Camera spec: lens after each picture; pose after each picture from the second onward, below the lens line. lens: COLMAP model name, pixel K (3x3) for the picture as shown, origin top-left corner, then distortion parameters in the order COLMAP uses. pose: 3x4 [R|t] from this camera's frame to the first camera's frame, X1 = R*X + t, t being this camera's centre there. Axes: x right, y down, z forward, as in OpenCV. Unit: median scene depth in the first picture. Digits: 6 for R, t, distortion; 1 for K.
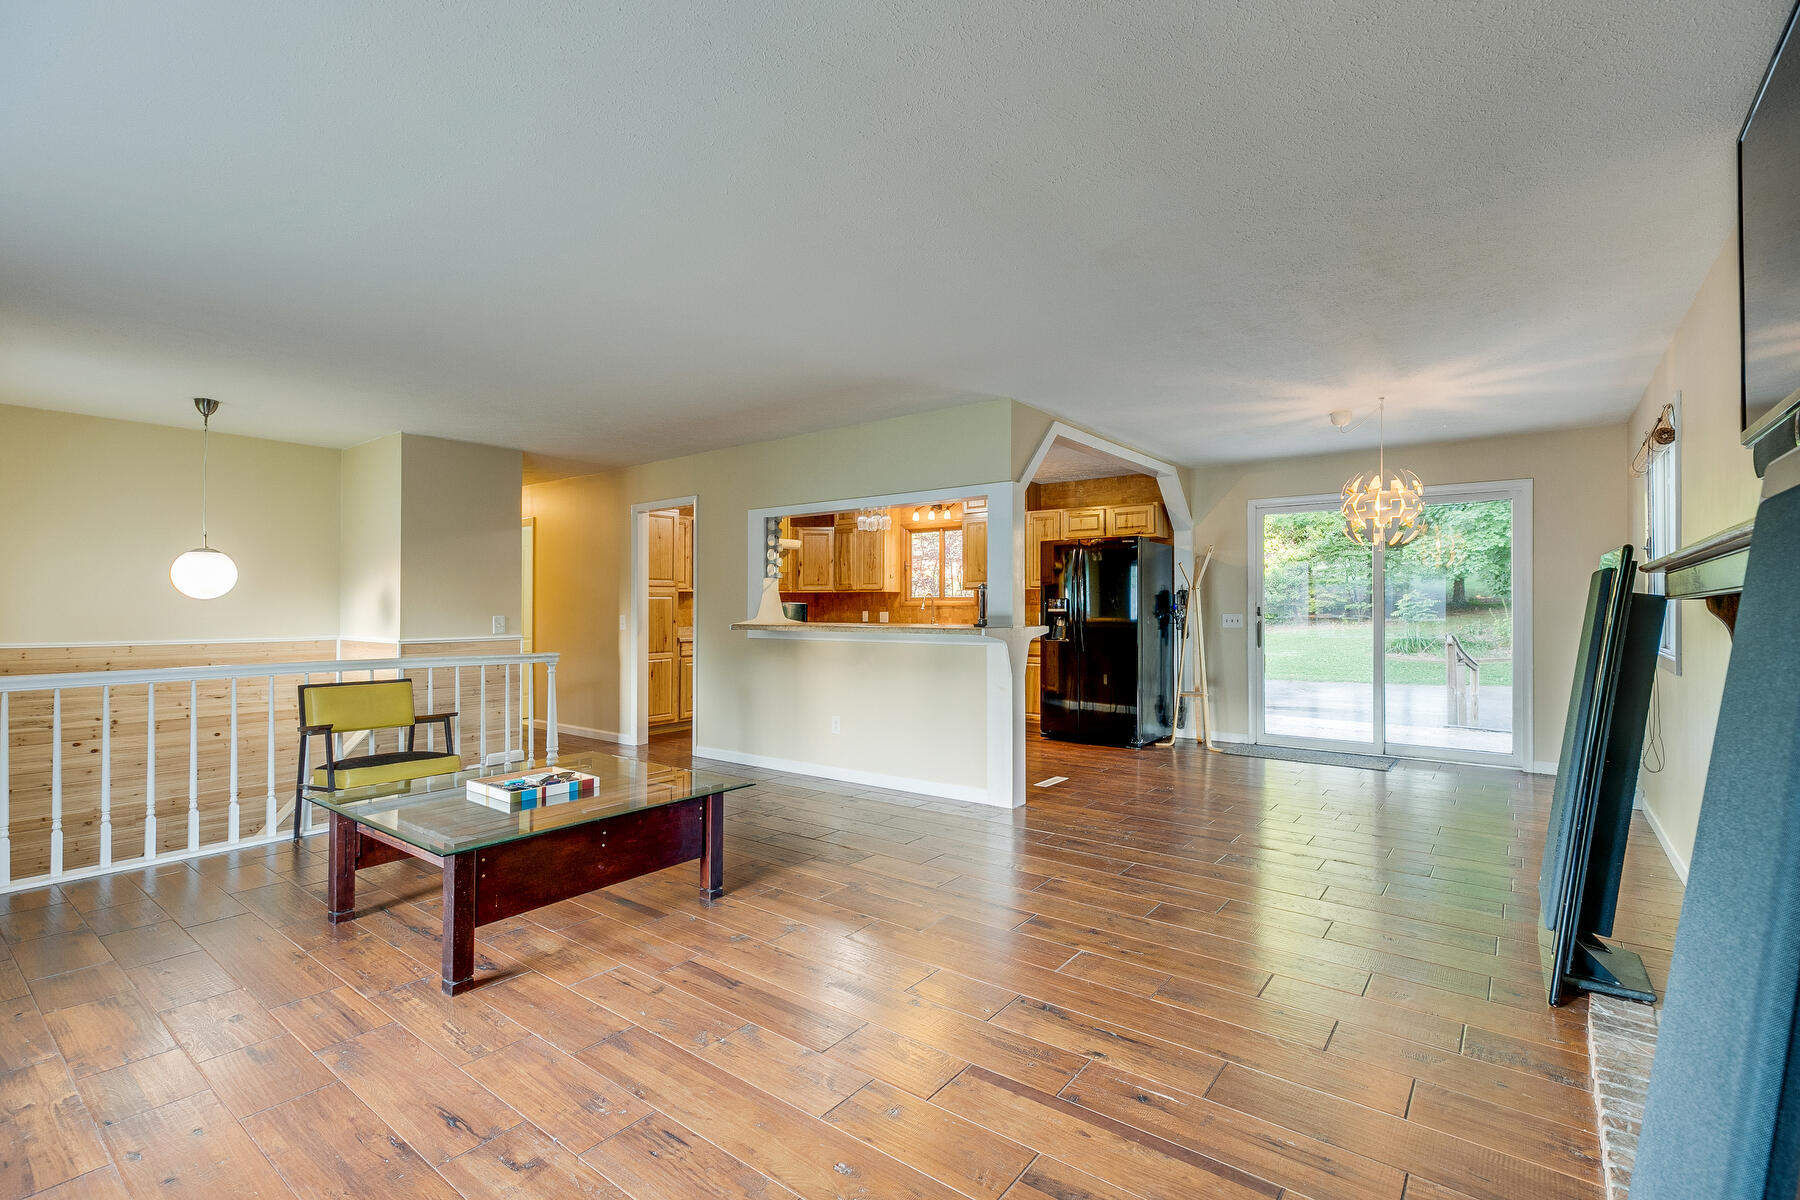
lens RADIAL K [[810.1, 0, 907.0], [0, 810.1, 602.1], [0, 0, 1]] dist [0.009201, -0.001483]
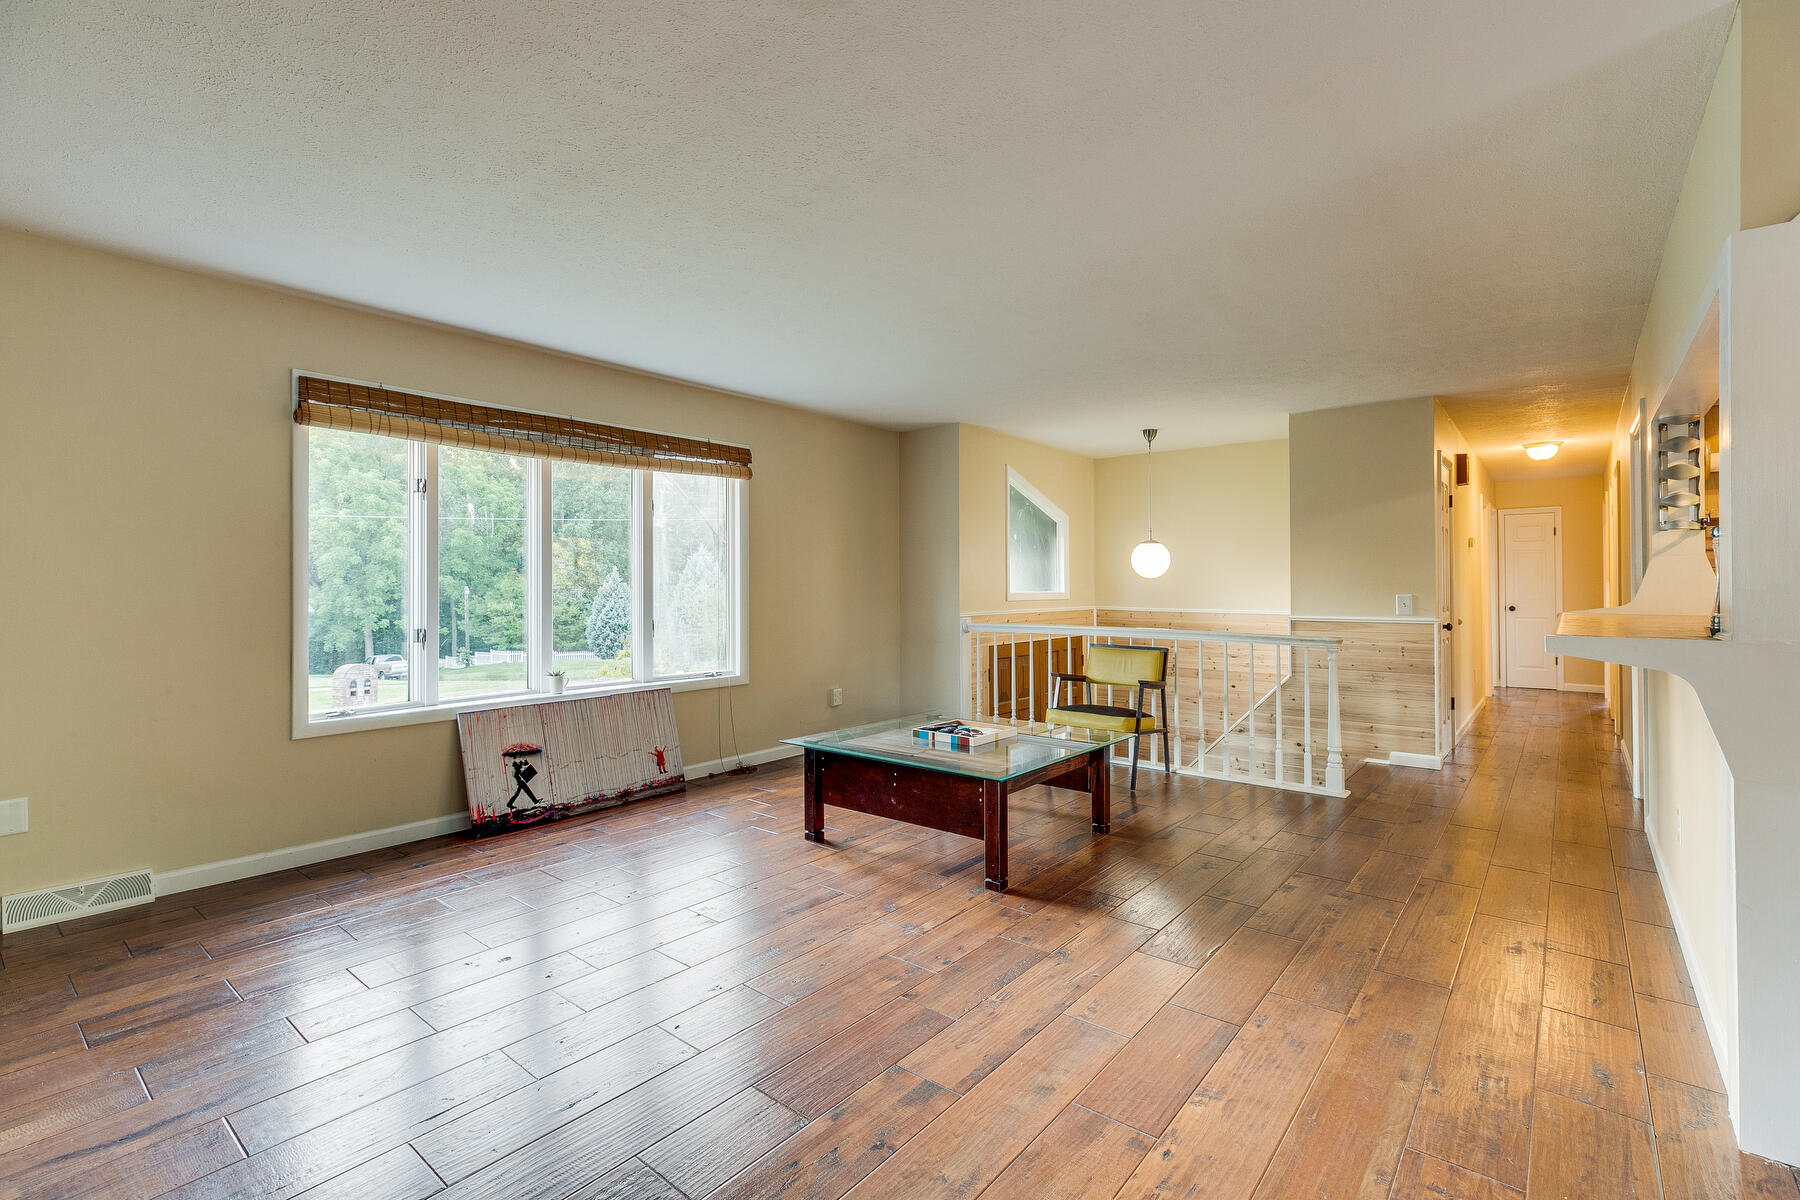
lens RADIAL K [[810.1, 0, 892.4], [0, 810.1, 584.2], [0, 0, 1]] dist [0.009201, -0.001483]
pose [[-0.027738, 0.001622, -0.999614, 0.293593], [0.004908, 0.999987, 0.001487, 0.001464], [0.999603, -0.004865, -0.027746, 0.372021]]
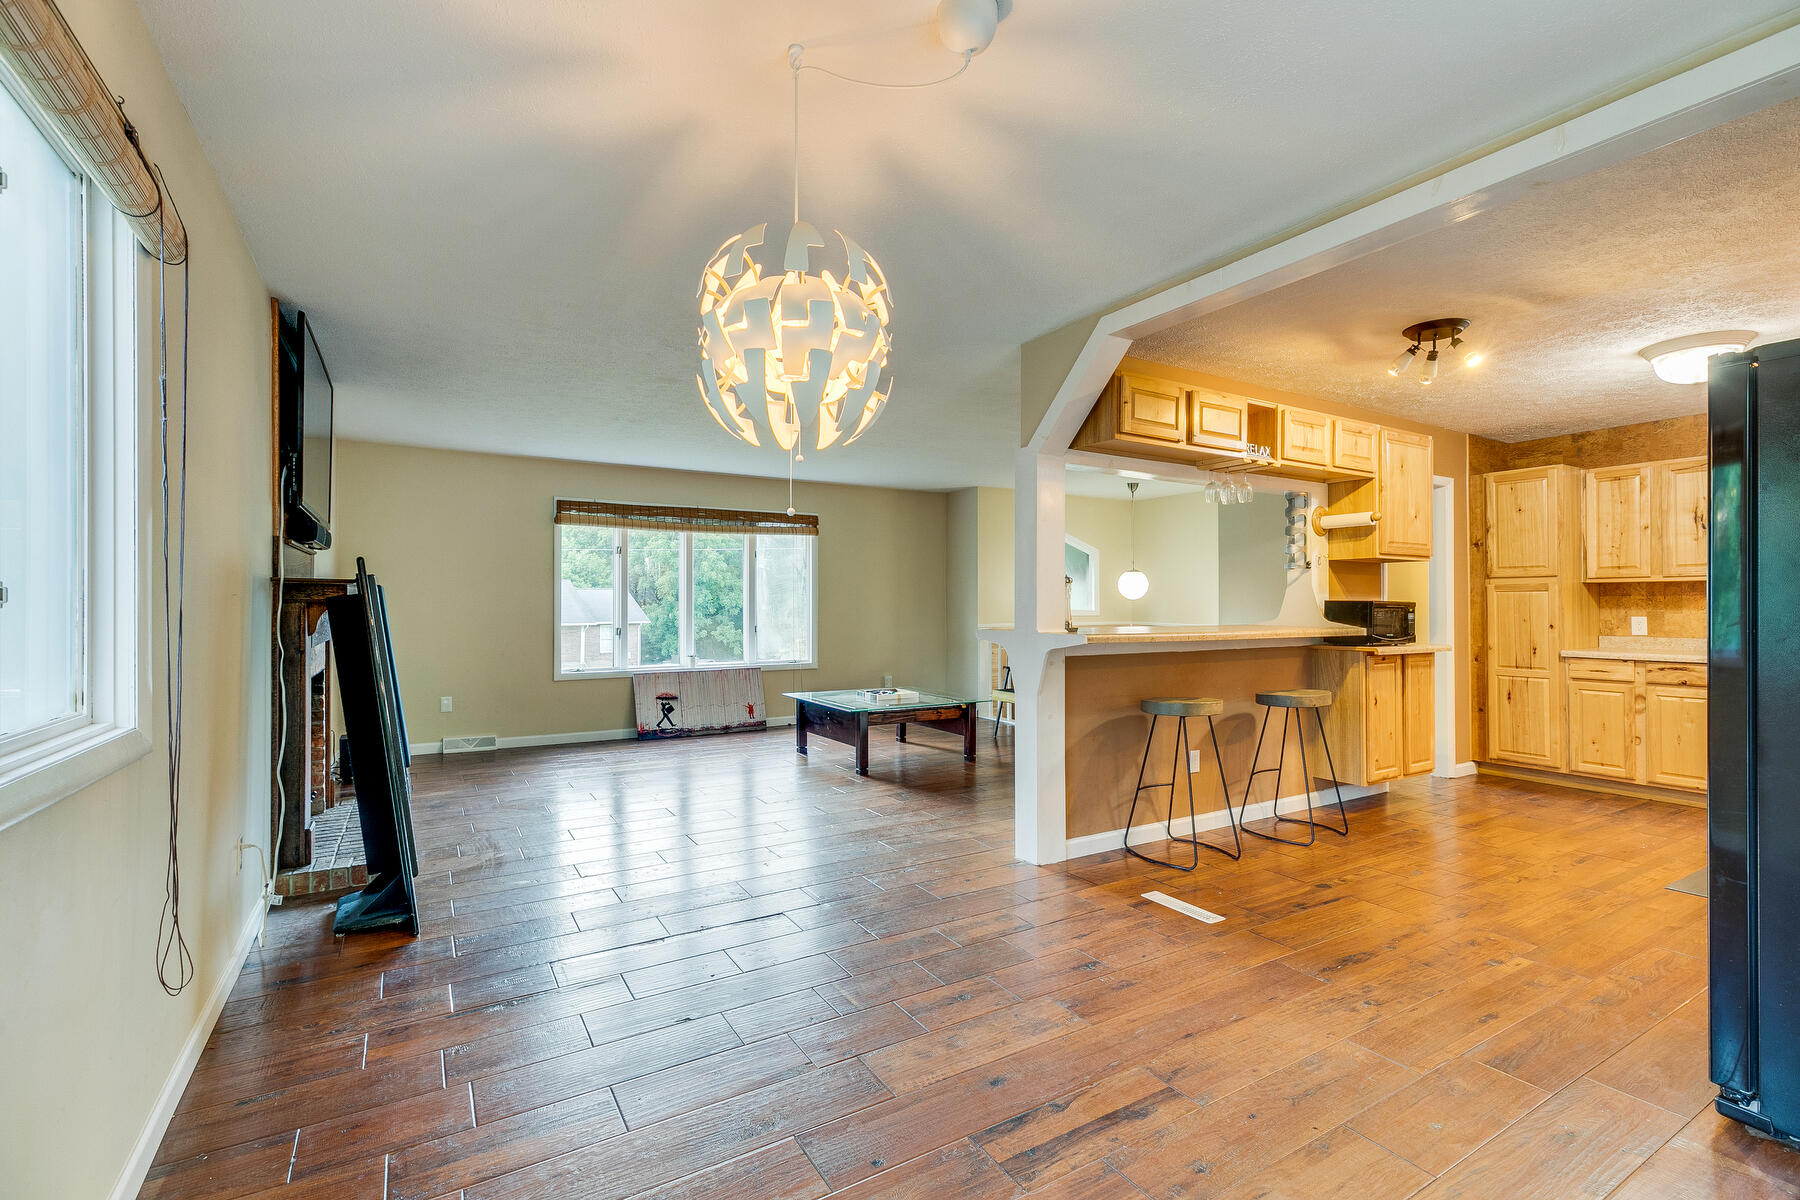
lens RADIAL K [[810.1, 0, 903.3], [0, 810.1, 602.5], [0, 0, 1]] dist [0.009201, -0.001483]
pose [[-0.359791, 0.000846, -0.933033, 0.544045], [0.004496, 0.999990, -0.000827, 0.001490], [0.933022, -0.004492, -0.359791, 0.699684]]
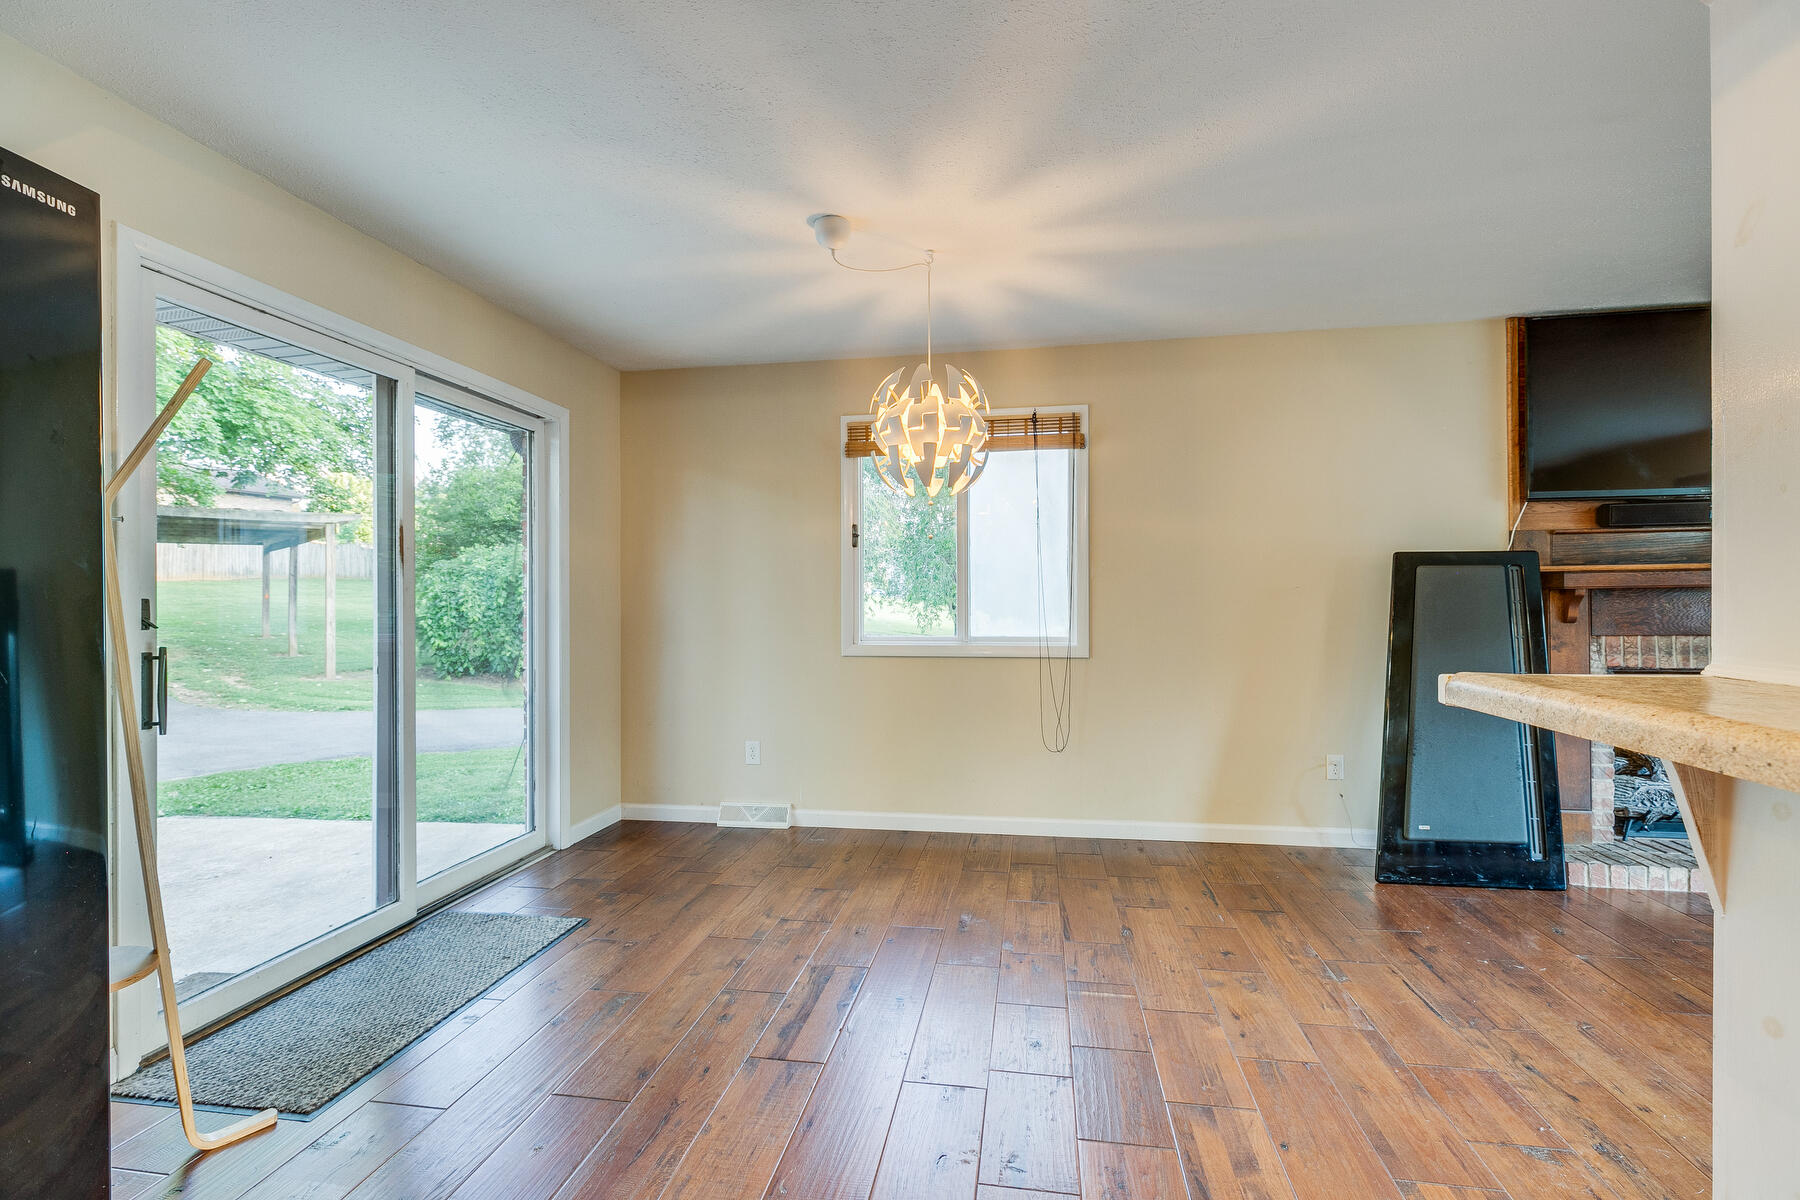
lens RADIAL K [[810.1, 0, 896.6], [0, 810.1, 606.0], [0, 0, 1]] dist [0.009201, -0.001483]
pose [[-0.462249, -0.000145, 0.886750, 0.033081], [0.000949, 0.999999, 0.000658, 0.007484], [-0.886750, 0.001145, -0.462249, 0.772939]]
